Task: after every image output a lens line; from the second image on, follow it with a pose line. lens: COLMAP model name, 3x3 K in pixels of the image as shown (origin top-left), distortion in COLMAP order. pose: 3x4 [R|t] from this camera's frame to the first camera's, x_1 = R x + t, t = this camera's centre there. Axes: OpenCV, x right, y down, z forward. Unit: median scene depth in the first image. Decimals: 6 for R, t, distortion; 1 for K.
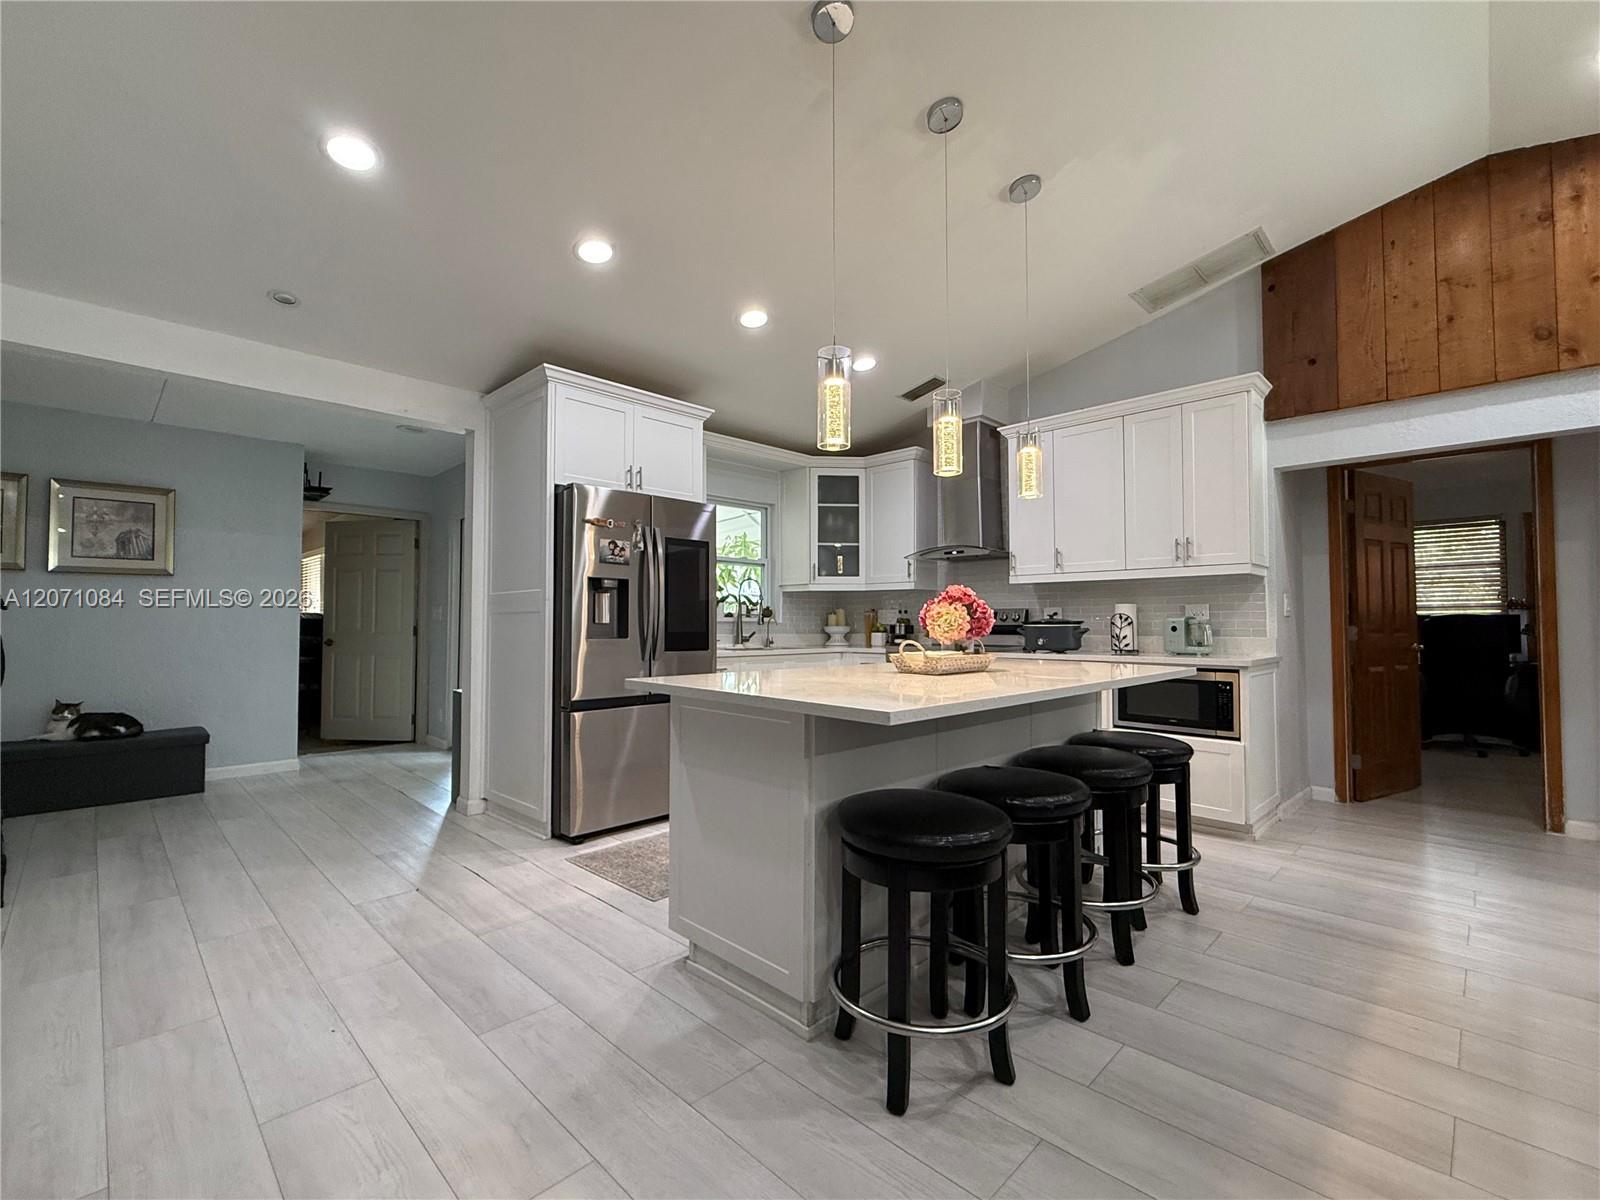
lens RADIAL K [[702.1, 0, 804.5], [0, 702.1, 601.4], [0, 0, 1]] dist [-0.003547, 0.000039]
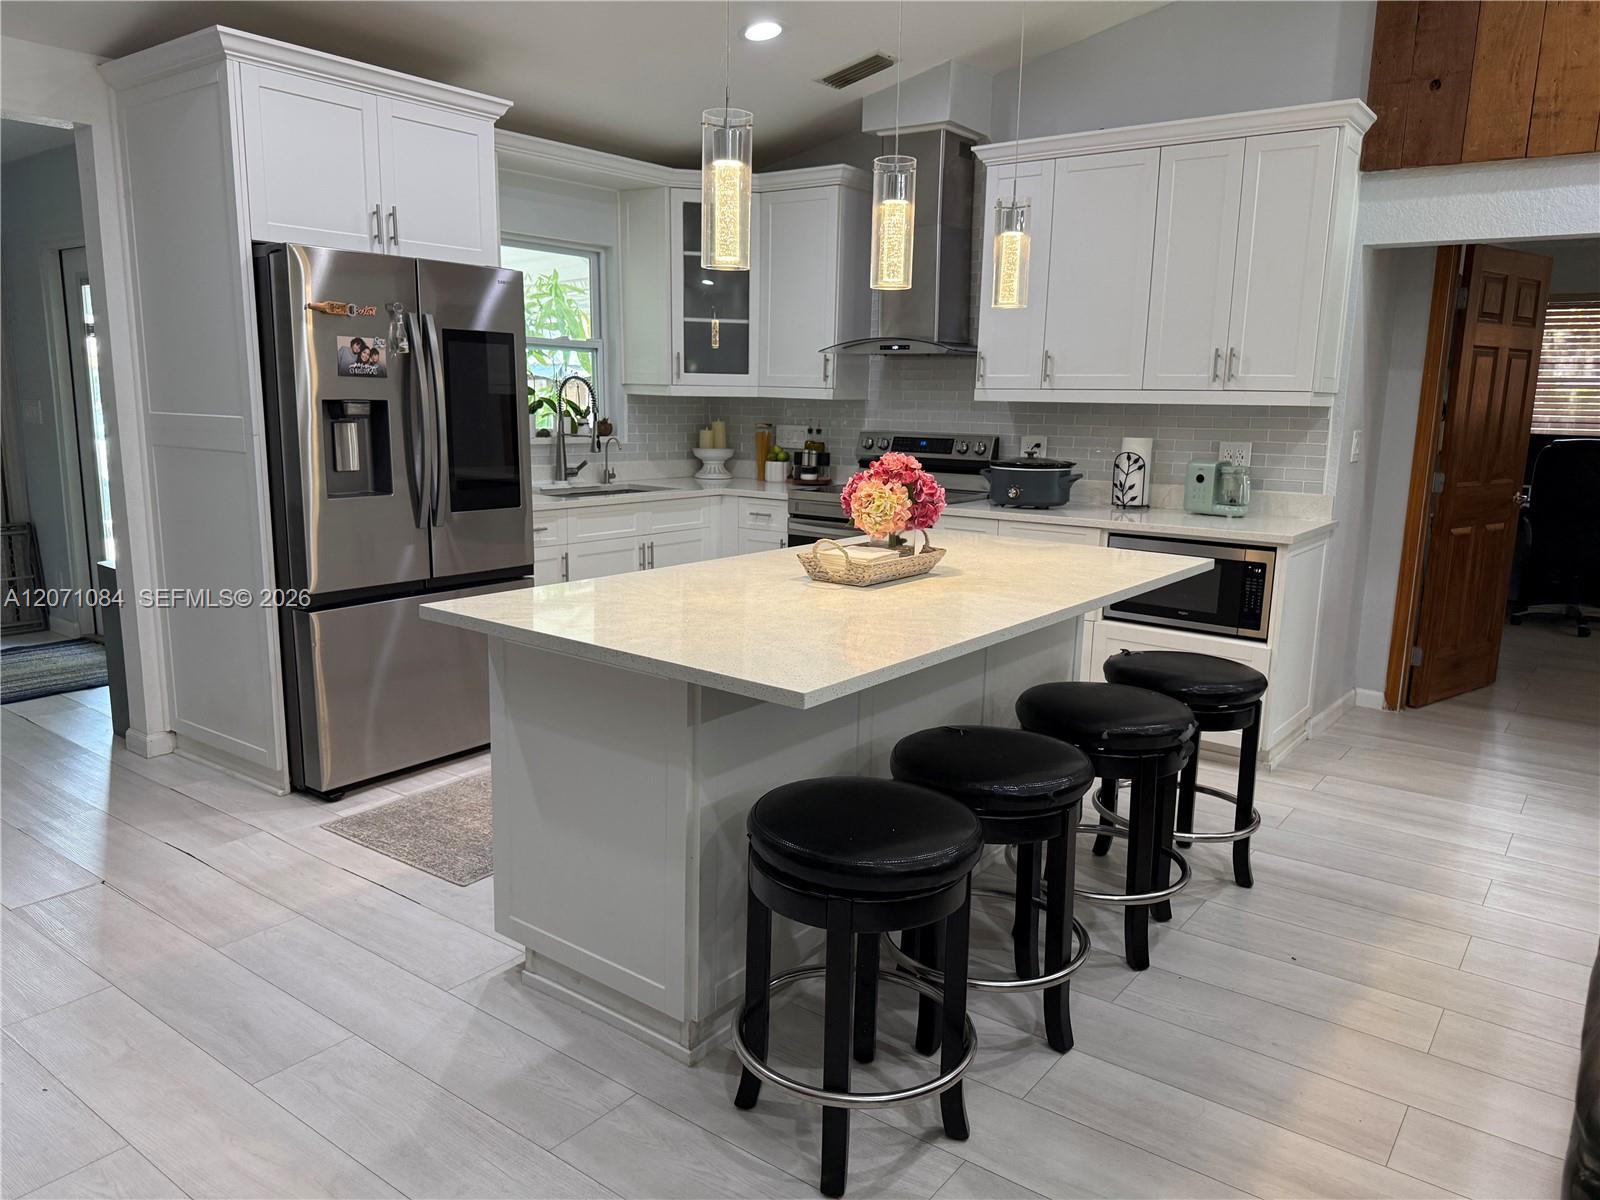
lens RADIAL K [[1123.2, 0, 802.0], [0, 1123.2, 614.4], [0, 0, 1]] dist [0.025754, -0.035976]
pose [[0.991197, -0.005685, 0.132277, -0.014802], [-0.024091, 0.974655, 0.222411, -0.070971], [-0.130189, -0.223640, 0.965938, -0.062953]]
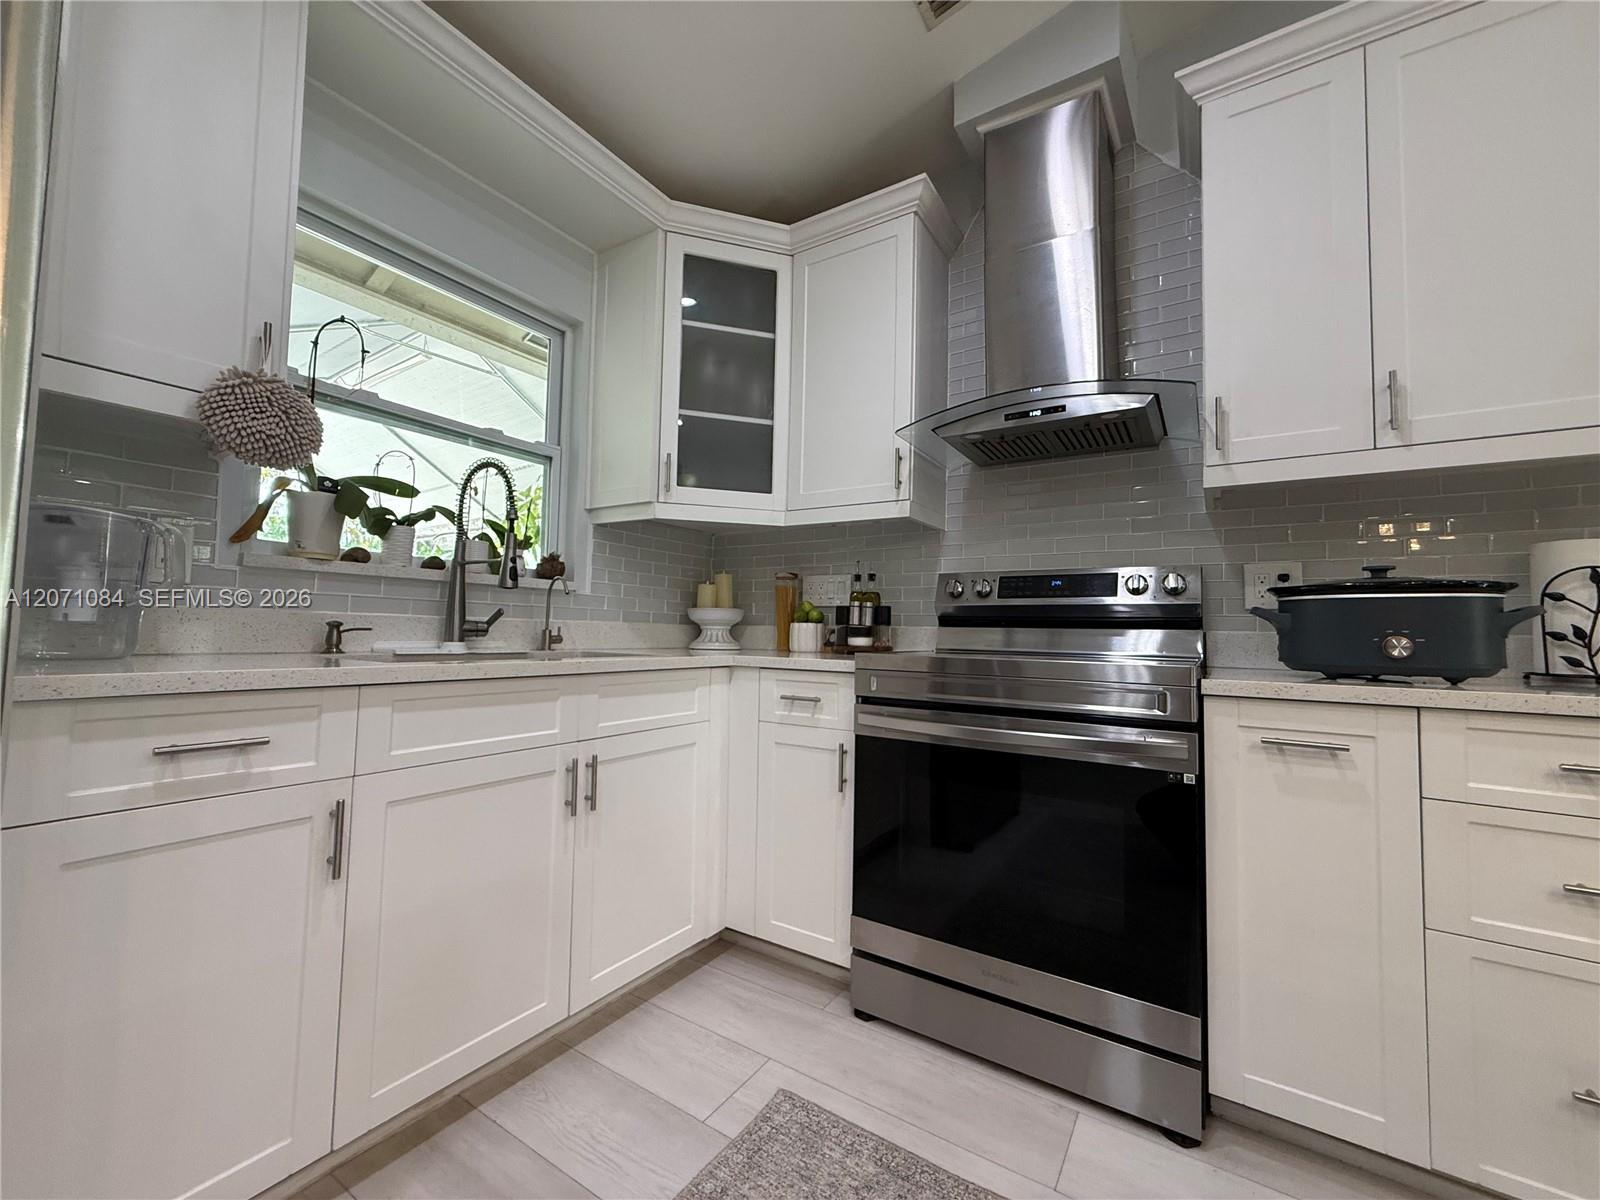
lens RADIAL K [[643.4, 0, 804.6], [0, 643.4, 596.4], [0, 0, 1]] dist [0.003223, 0.000125]
pose [[0.978889, 0.032560, 0.201781, 0.025743], [-0.028189, 0.999302, -0.024495, 0.053543], [-0.202438, 0.018290, 0.979124, 0.836615]]
